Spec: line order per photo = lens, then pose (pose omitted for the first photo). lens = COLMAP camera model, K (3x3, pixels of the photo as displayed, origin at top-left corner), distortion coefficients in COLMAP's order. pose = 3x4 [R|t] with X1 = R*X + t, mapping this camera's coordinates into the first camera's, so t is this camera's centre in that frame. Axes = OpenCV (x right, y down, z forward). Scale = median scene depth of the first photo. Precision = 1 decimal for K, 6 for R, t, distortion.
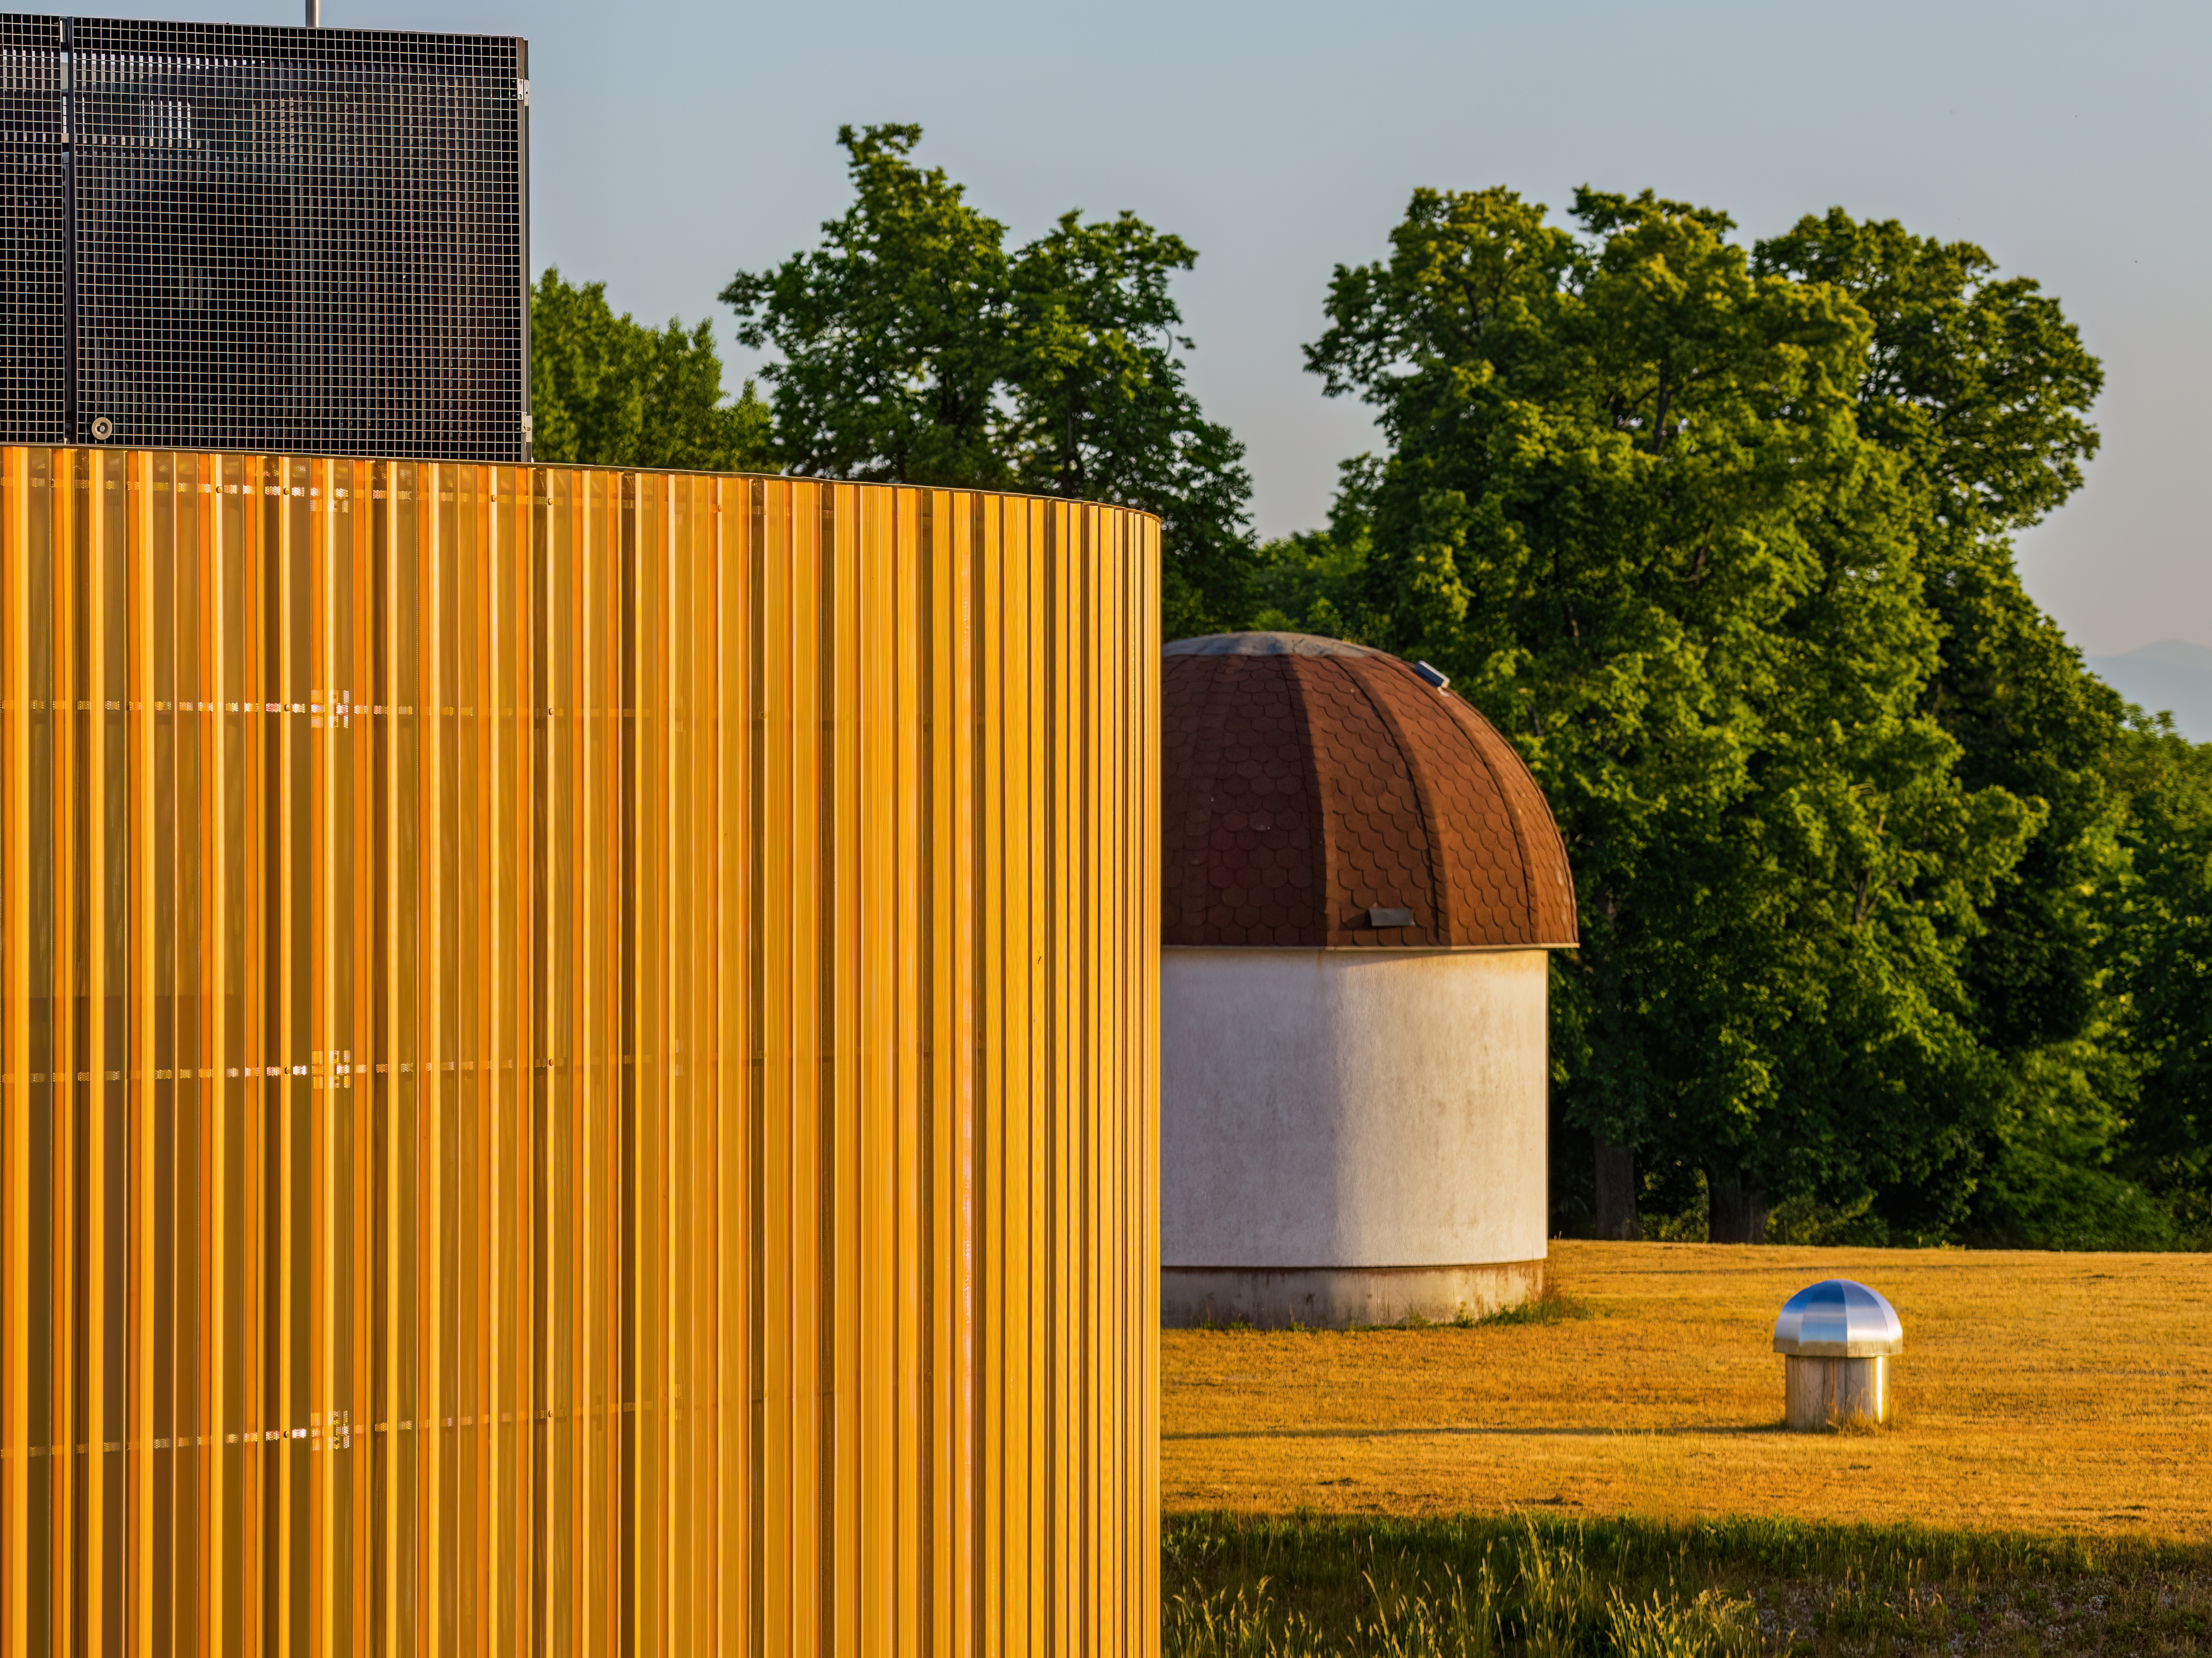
lens RADIAL K [[10825.8, 0, 1106.0], [0, 10825.8, 829.0], [0, 0, 1]] dist [0.622980, 1.637966]
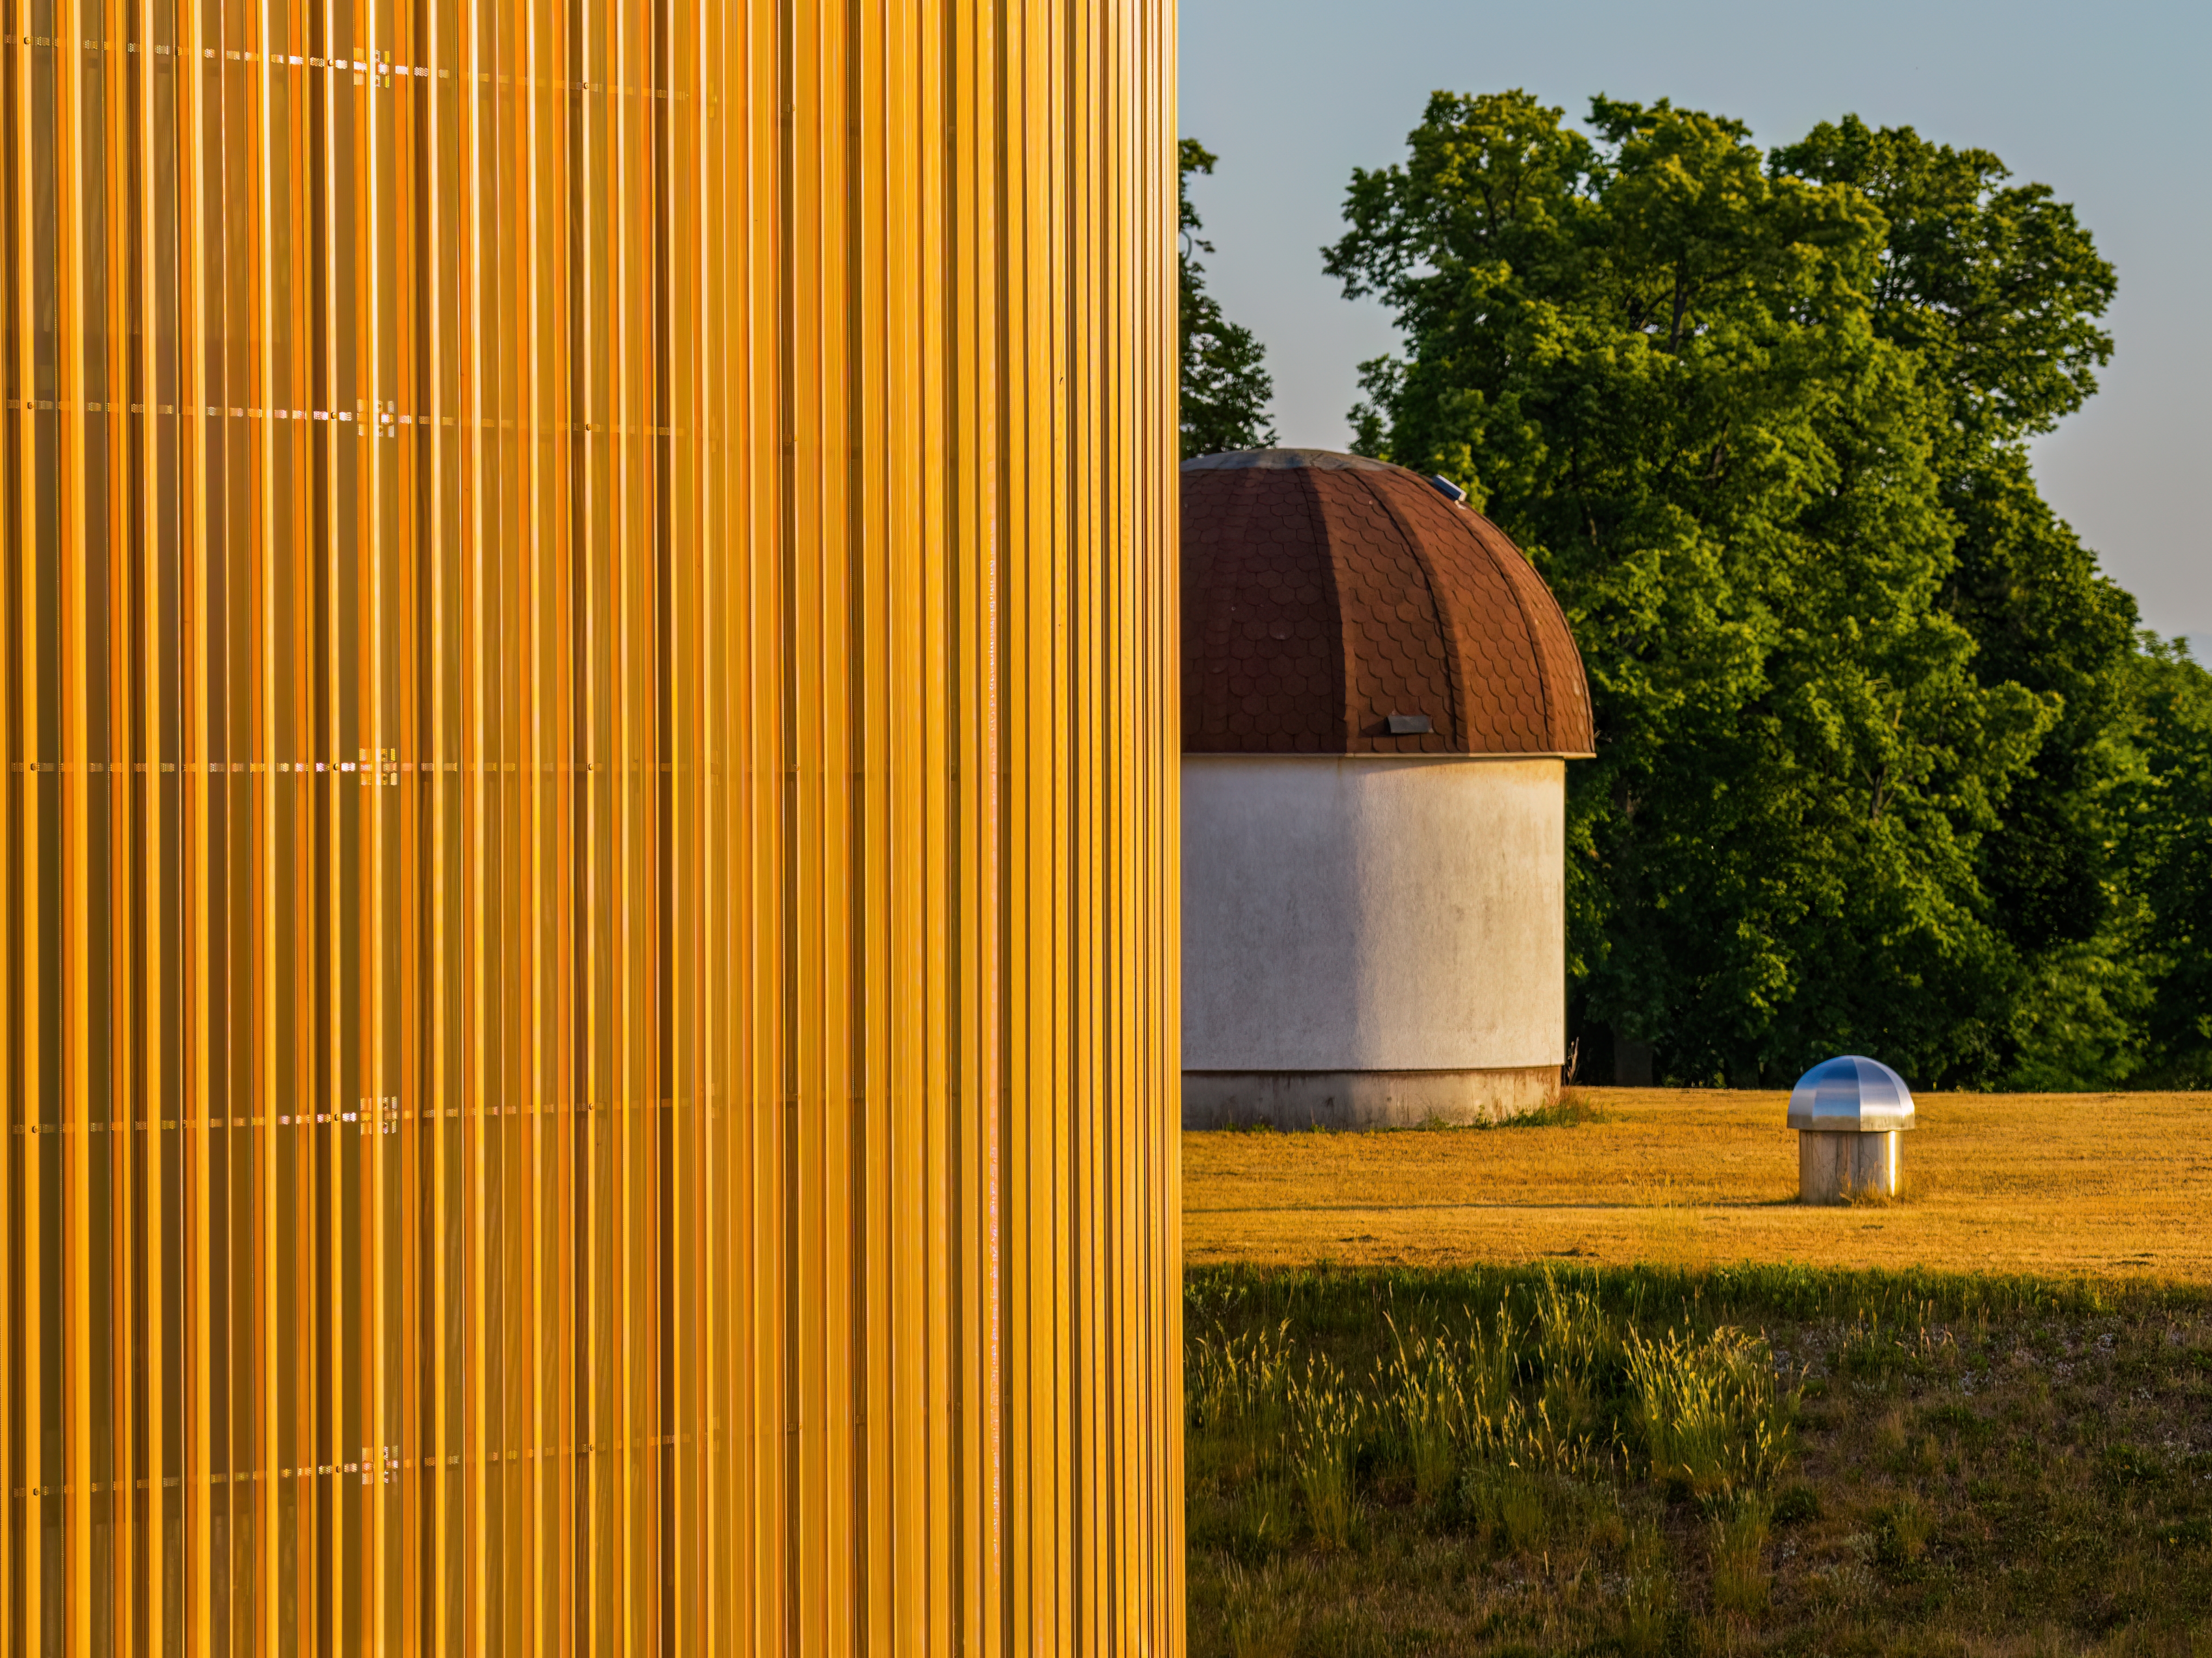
lens RADIAL K [[10826.7, 0, 1106.0], [0, 10826.7, 829.0], [0, 0, 1]] dist [0.622980, 1.637966]
pose [[0.999991, -0.003655, -0.002104, 0.000040], [0.003641, 0.999972, -0.006527, 0.015981], [0.002128, 0.006519, 0.999976, -0.007892]]
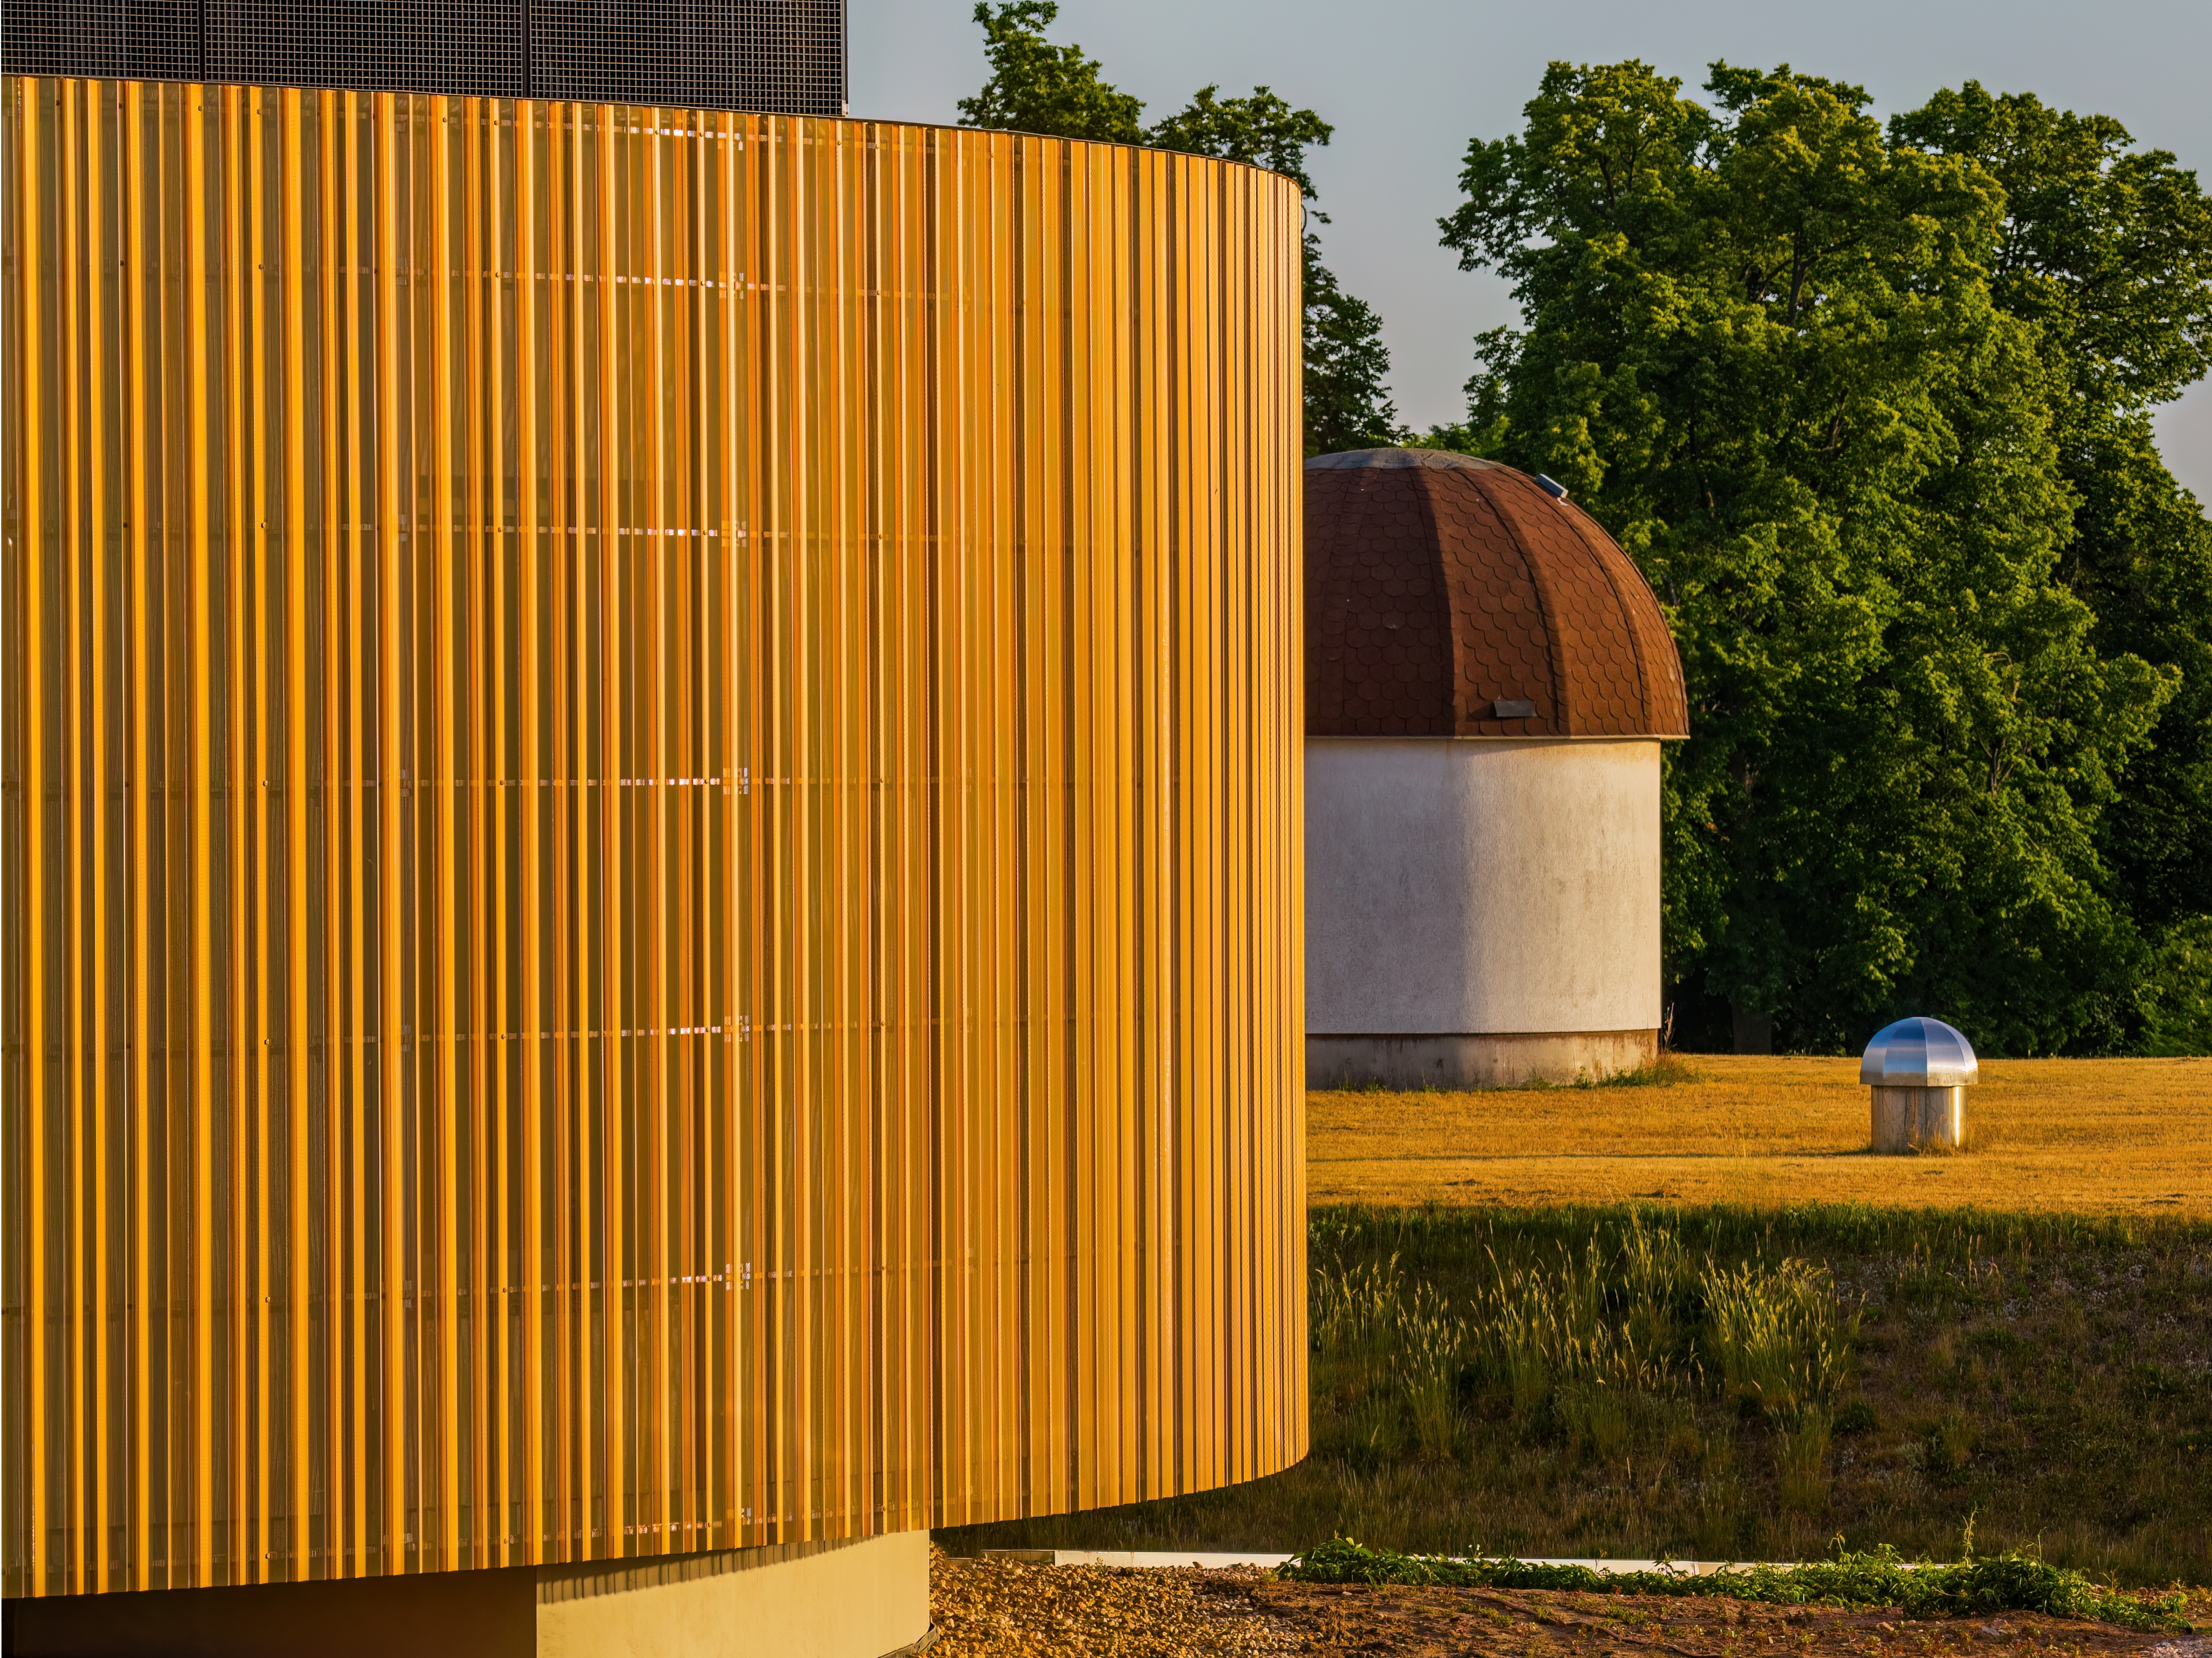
lens RADIAL K [[12468.9, 0, 1212.4], [0, 12468.9, 822.1], [0, 0, 1]] dist [0.689195, 8.844683]
pose [[0.999986, -0.005014, -0.001740, -0.001044], [0.005007, 0.999979, -0.004060, 0.015908], [0.001761, 0.004052, 0.999990, -0.157735]]
